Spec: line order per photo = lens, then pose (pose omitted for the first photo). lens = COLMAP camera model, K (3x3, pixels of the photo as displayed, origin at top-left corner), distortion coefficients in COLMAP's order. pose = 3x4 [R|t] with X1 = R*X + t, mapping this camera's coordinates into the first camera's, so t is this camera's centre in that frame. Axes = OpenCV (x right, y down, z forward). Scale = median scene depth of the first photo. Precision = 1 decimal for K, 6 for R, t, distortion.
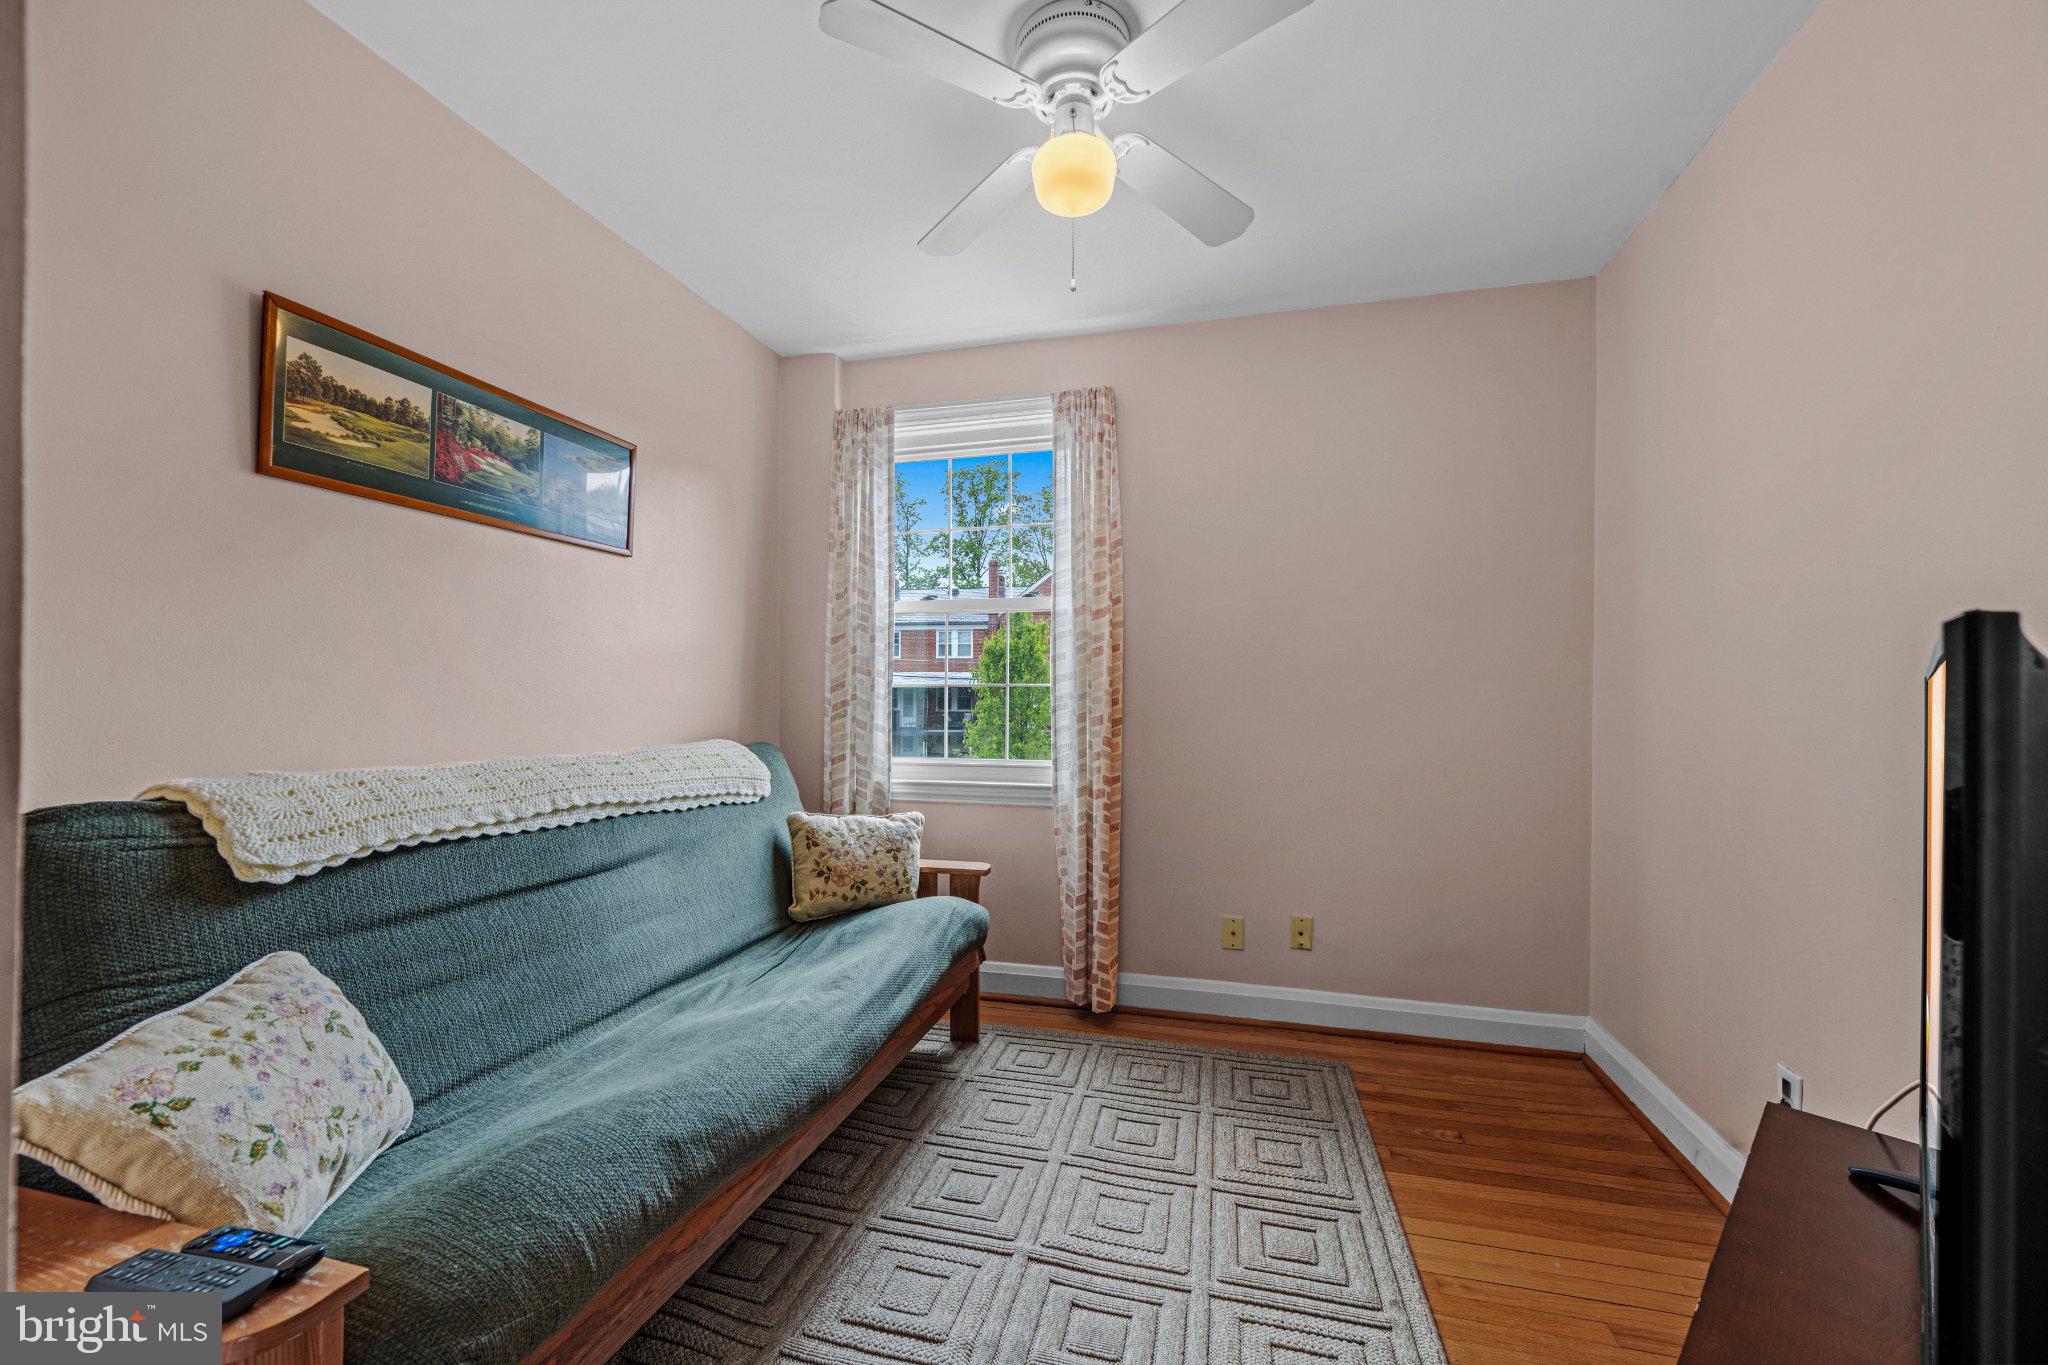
lens RADIAL K [[817.8, 0, 1024.0], [0, 817.8, 682.5], [0, 0, 1]] dist [-0.000516, -0.000083]
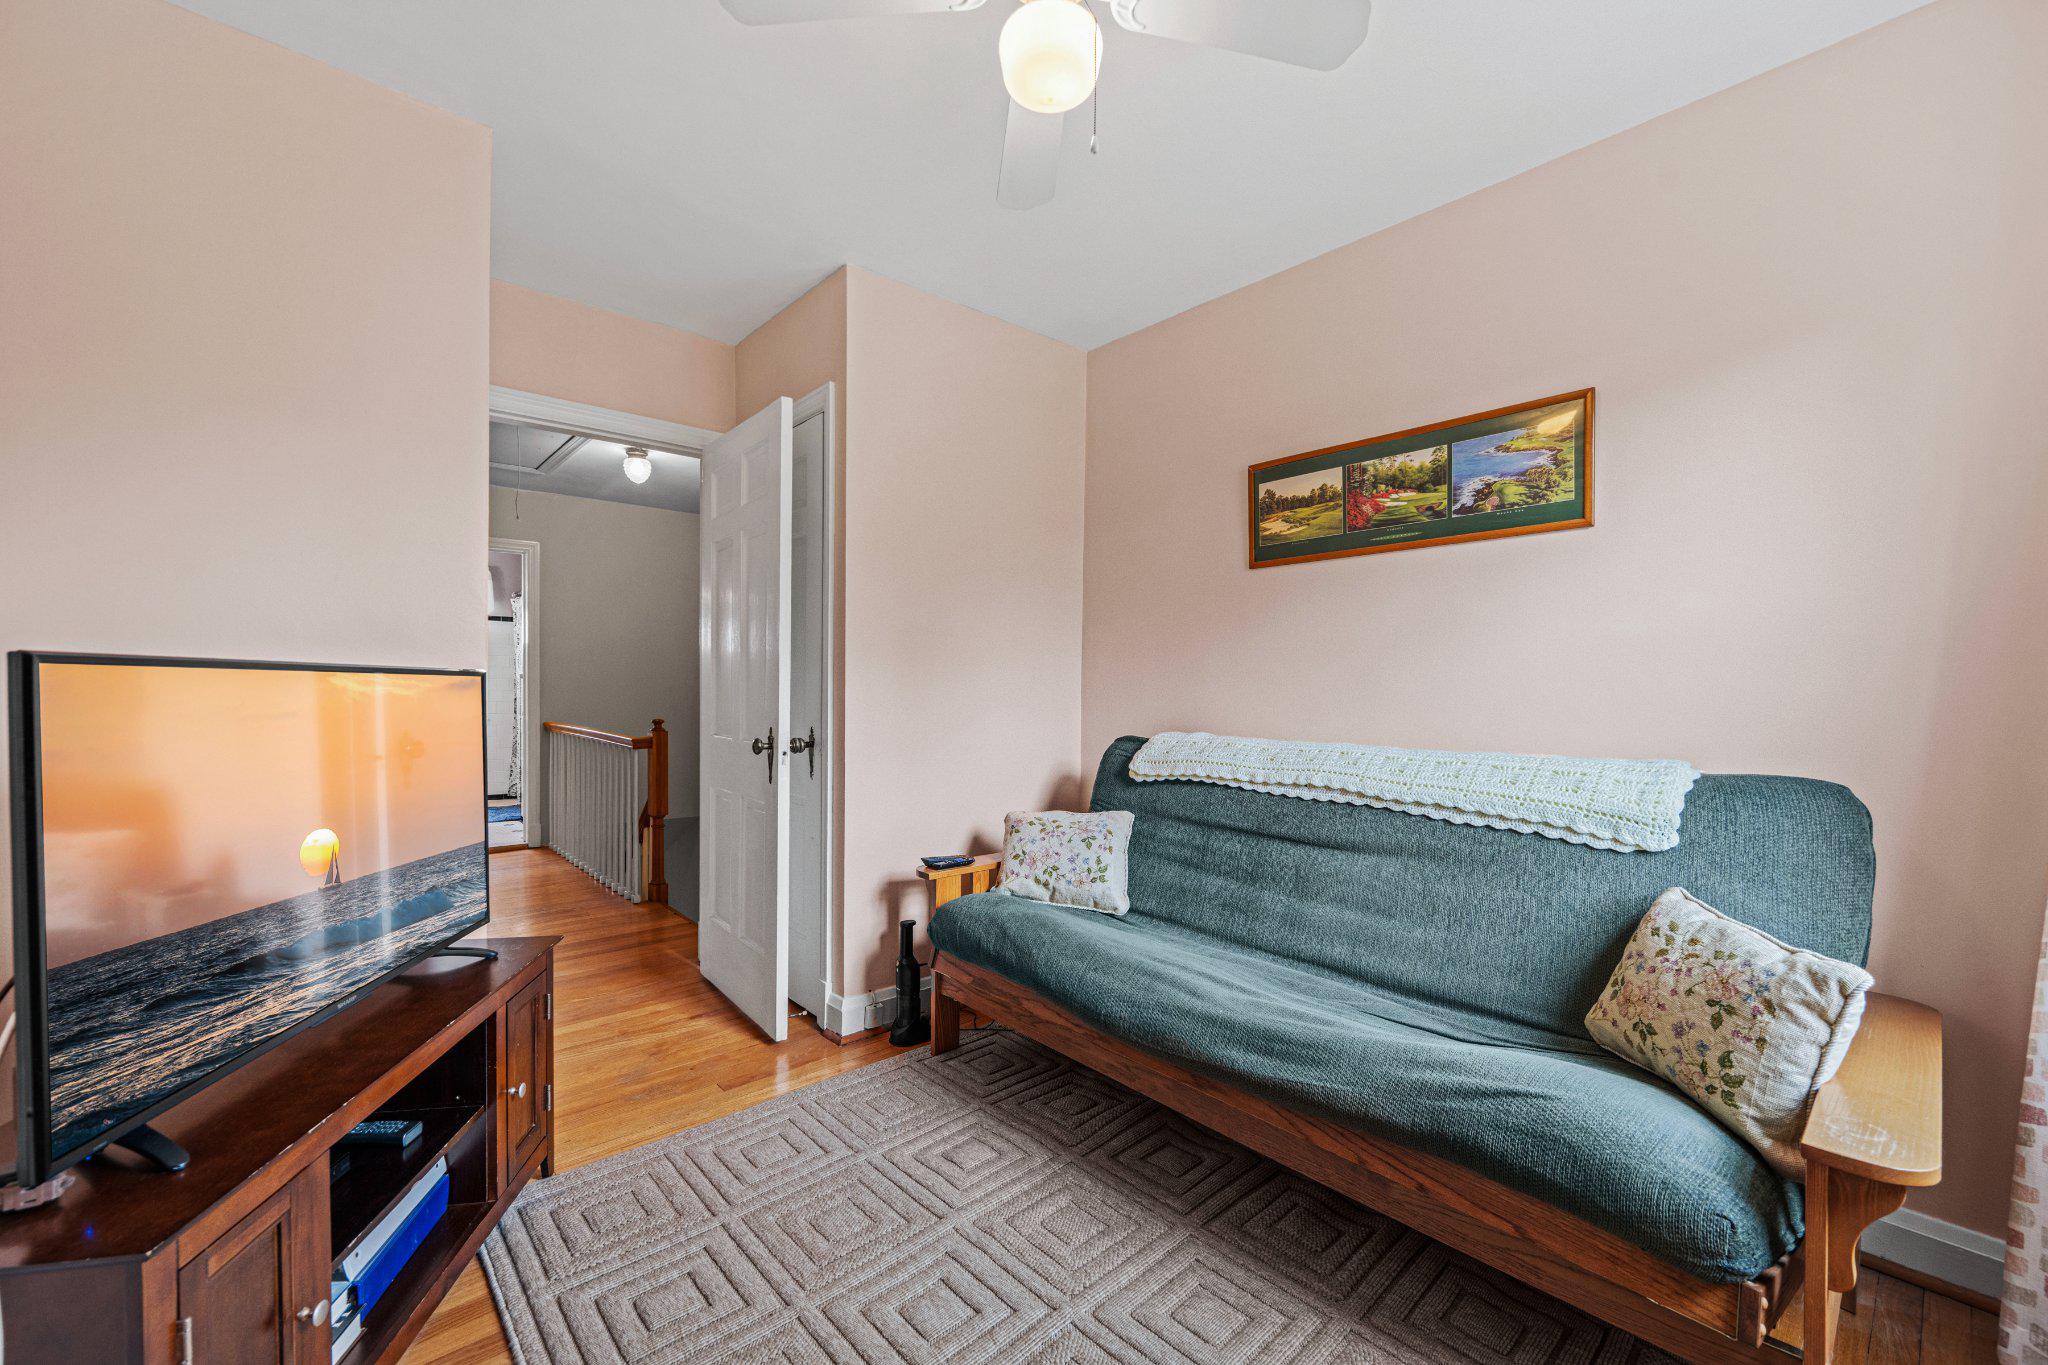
lens RADIAL K [[814.4, 0, 1022.2], [0, 814.4, 705.0], [0, 0, 1]] dist [-0.001747, -0.000293]
pose [[-0.550120, 0.007513, -0.835052, 0.673644], [0.005850, 0.999970, 0.005143, 0.023619], [0.835065, -0.002056, -0.550147, 1.270835]]
